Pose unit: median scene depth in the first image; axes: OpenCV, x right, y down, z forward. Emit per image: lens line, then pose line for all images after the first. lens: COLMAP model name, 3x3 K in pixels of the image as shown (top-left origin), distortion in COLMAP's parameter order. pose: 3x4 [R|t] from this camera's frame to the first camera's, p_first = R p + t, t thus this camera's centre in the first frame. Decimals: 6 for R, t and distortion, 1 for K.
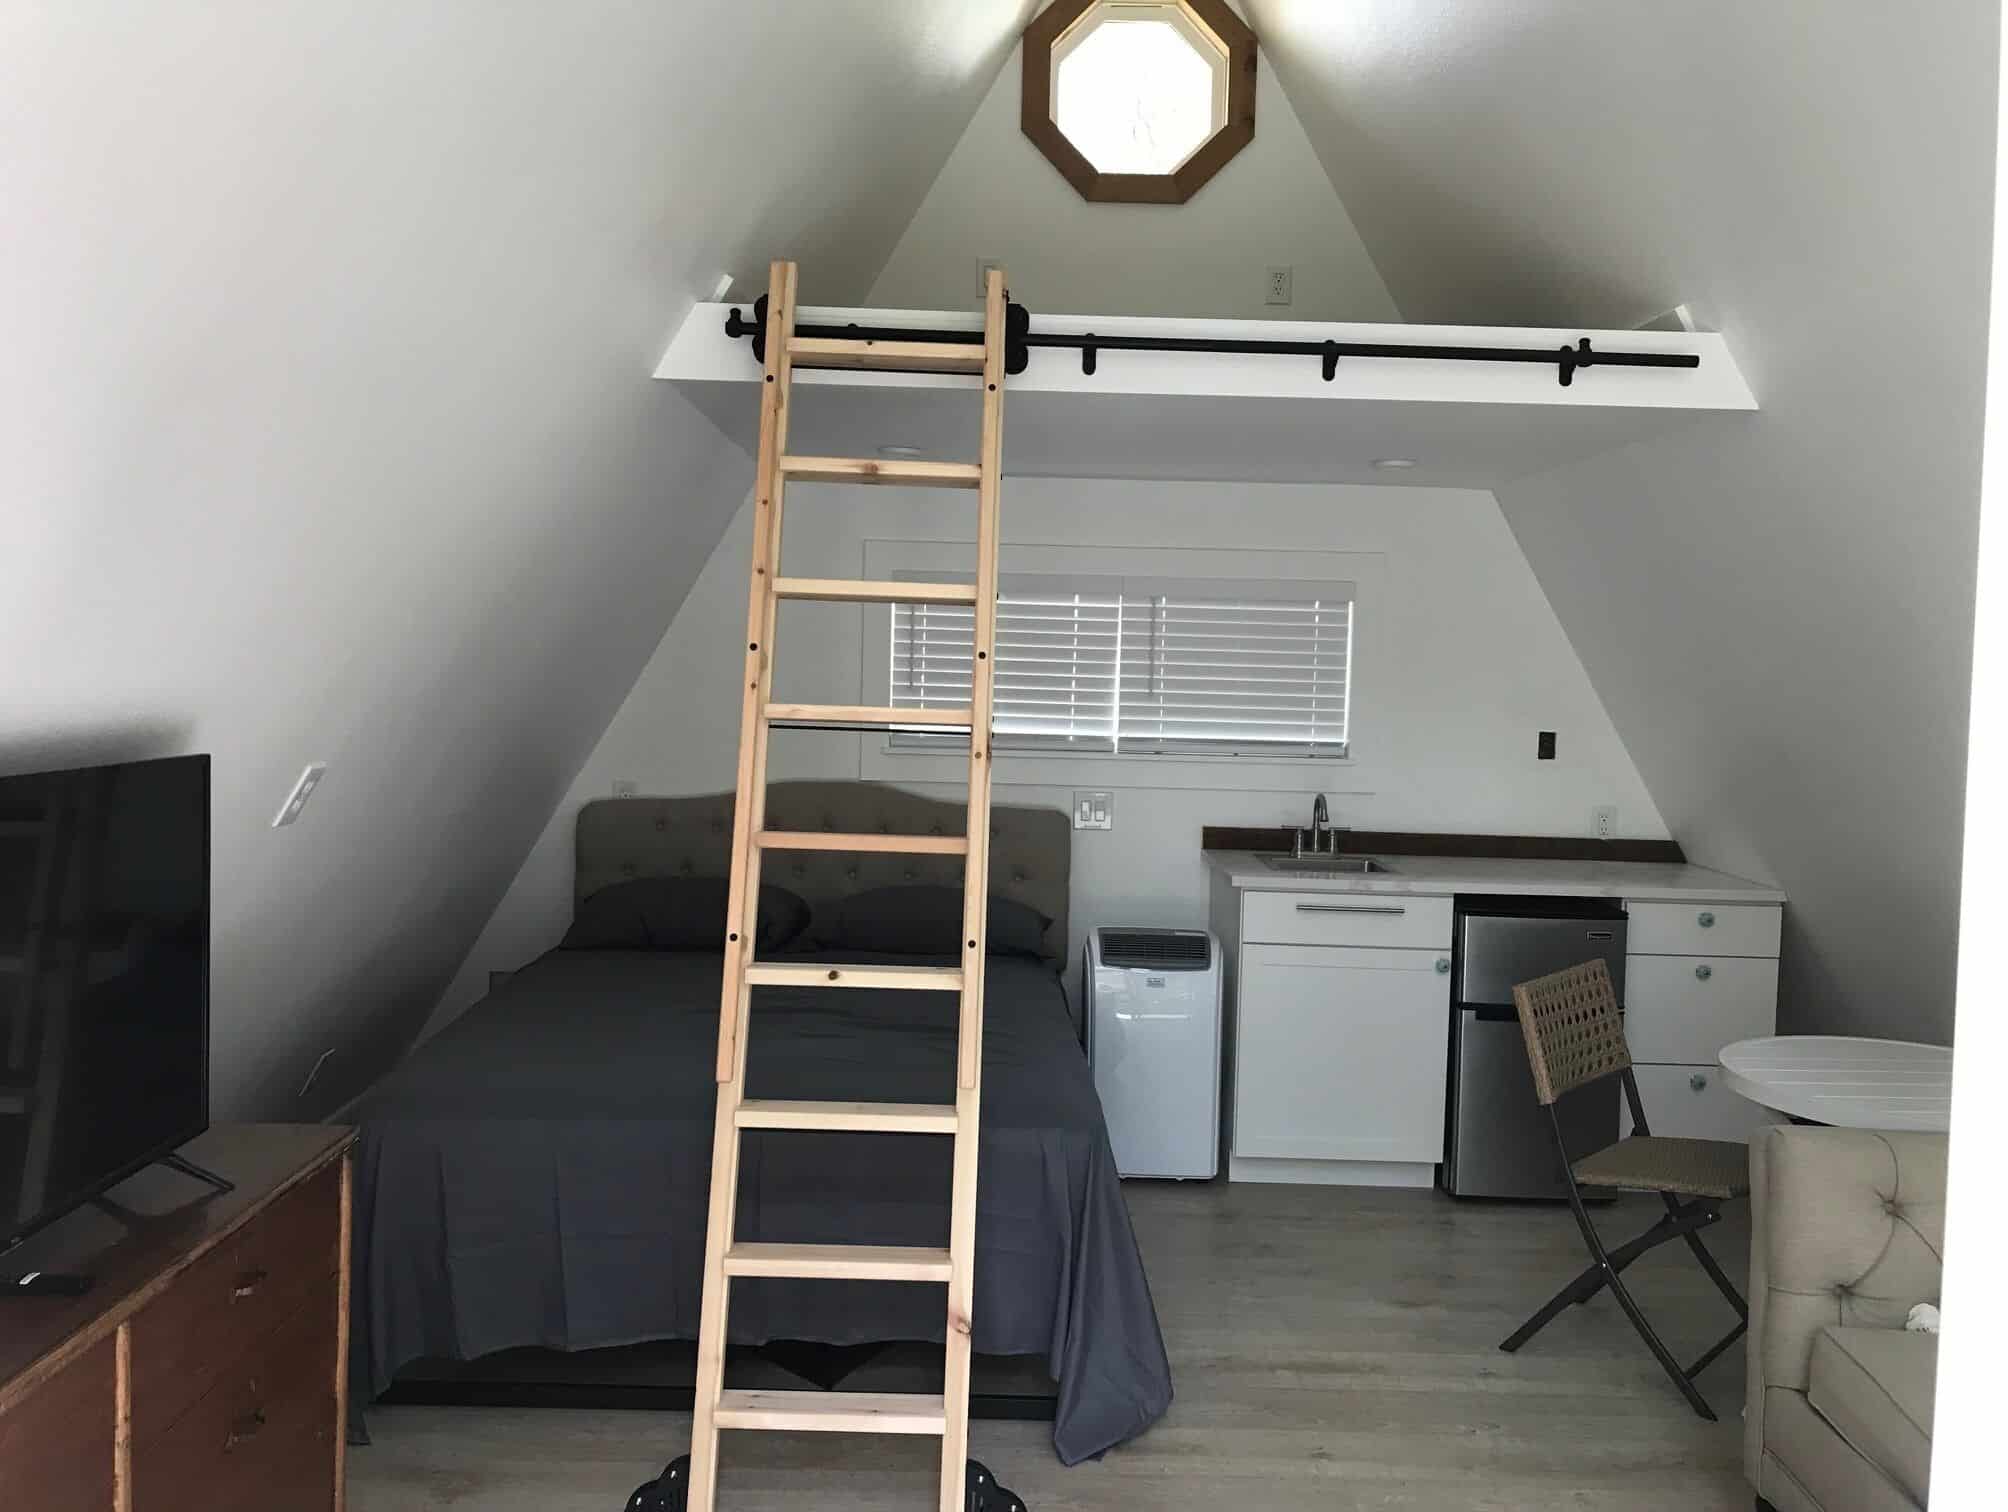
lens RADIAL K [[1622.1, 0, 1004.4], [0, 1622.1, 747.2], [0, 0, 1]] dist [-0.031335, 0.000155]
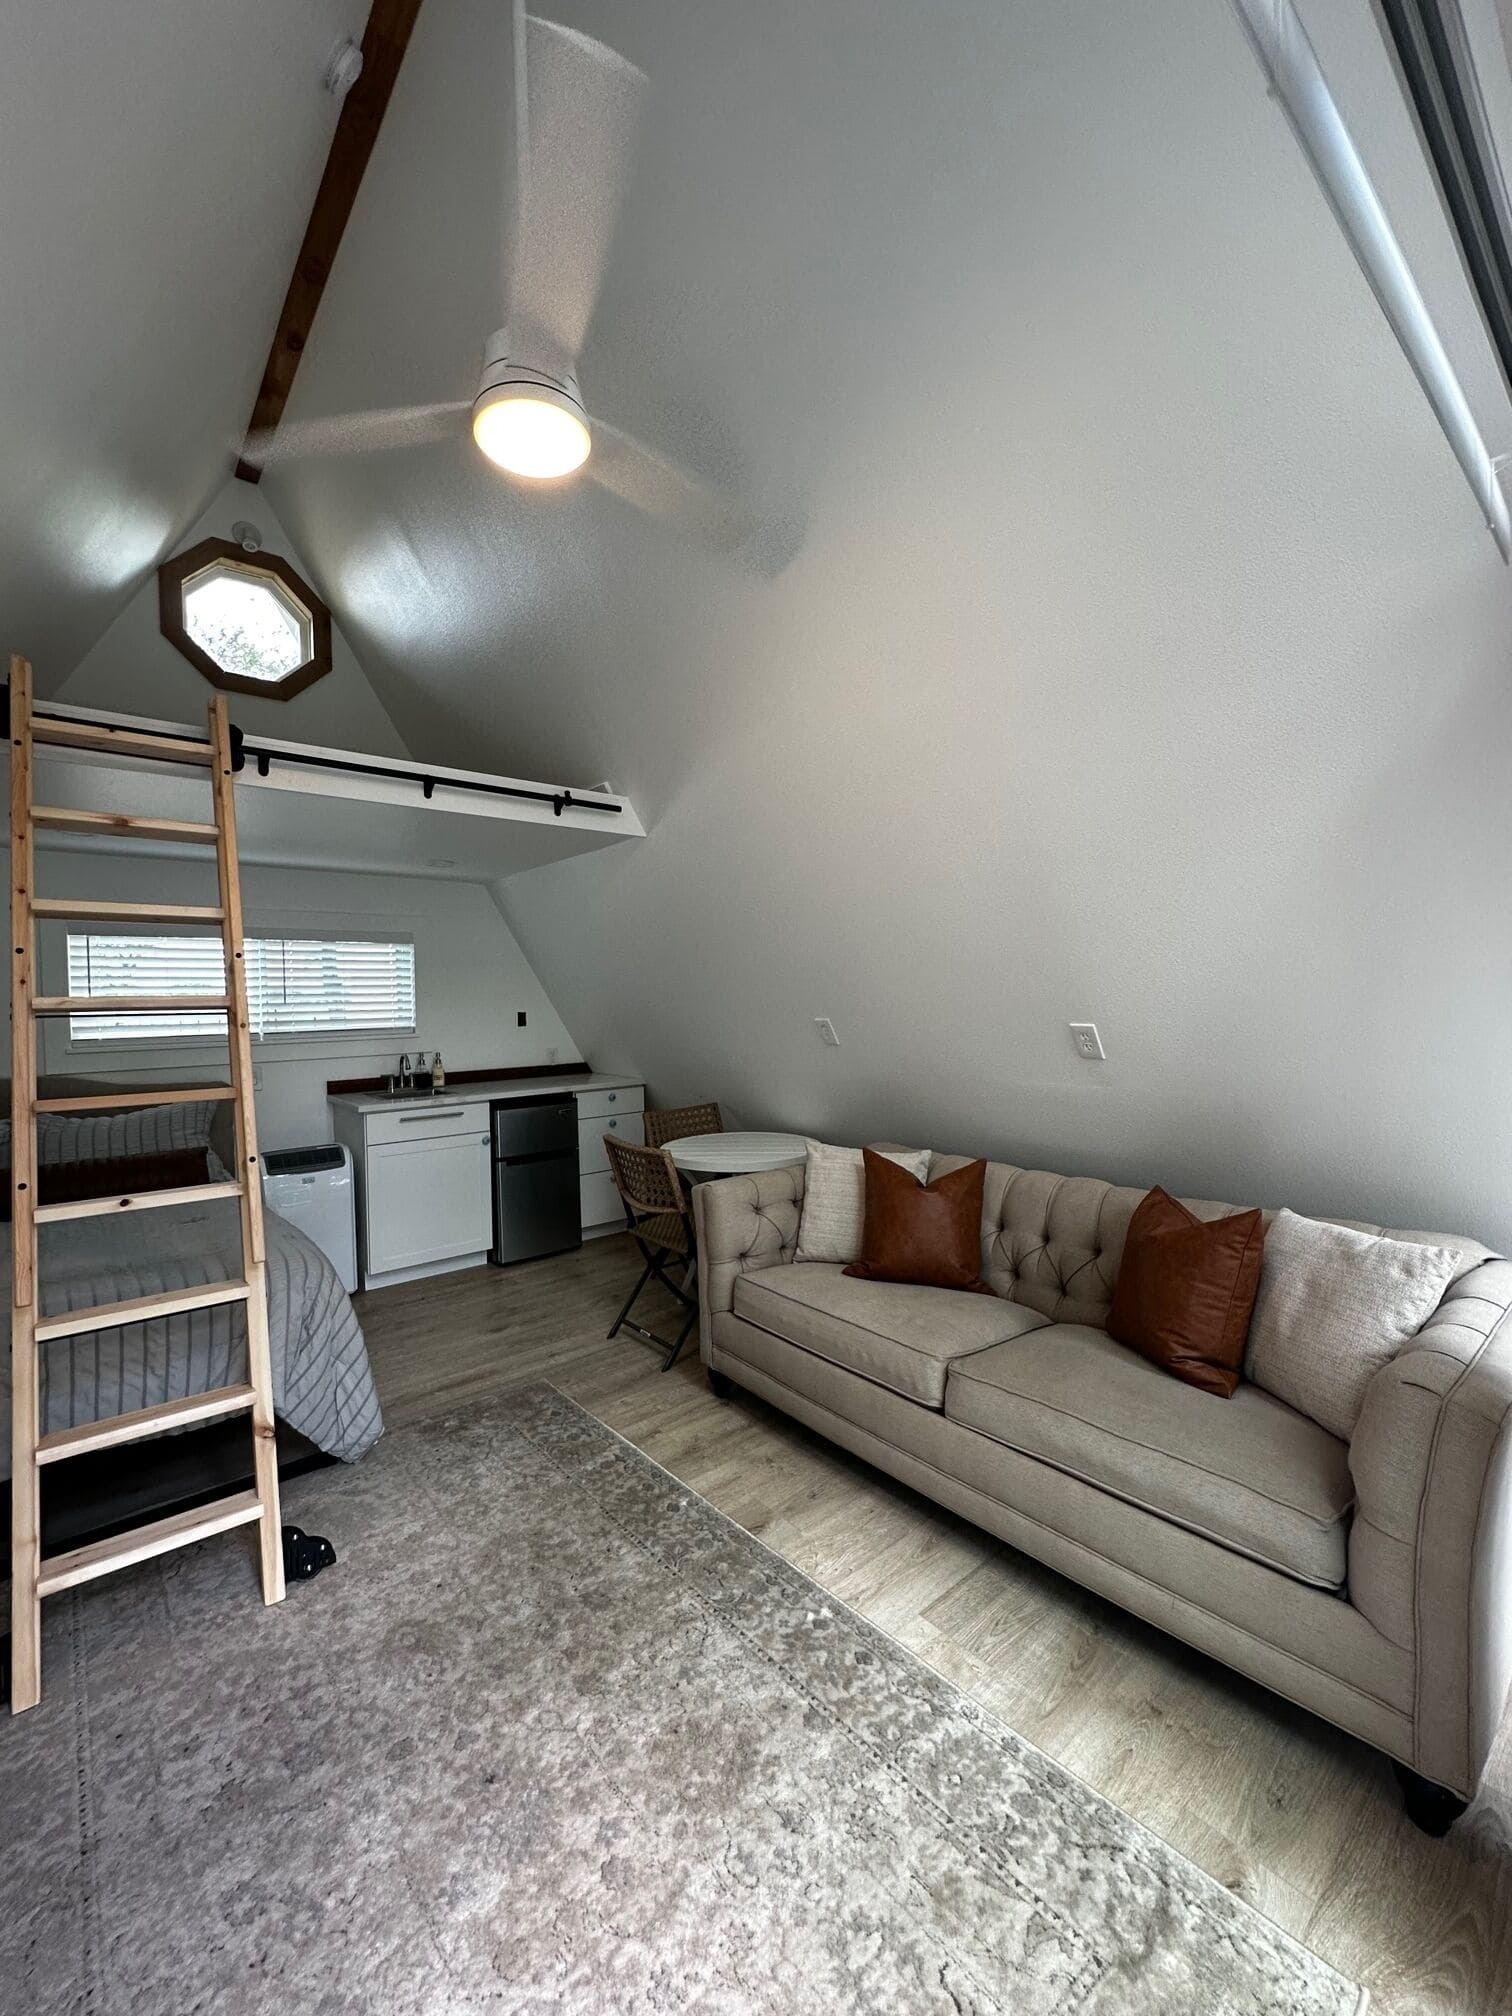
lens RADIAL K [[814.1, 0, 752.6], [0, 814.1, 1014.1], [0, 0, 1]] dist [-0.003817, -0.000014]
pose [[0.779232, -0.065585, 0.623295, -0.063210], [0.082303, 0.996605, 0.001971, 0.017786], [-0.621308, 0.049763, 0.781985, 0.098685]]
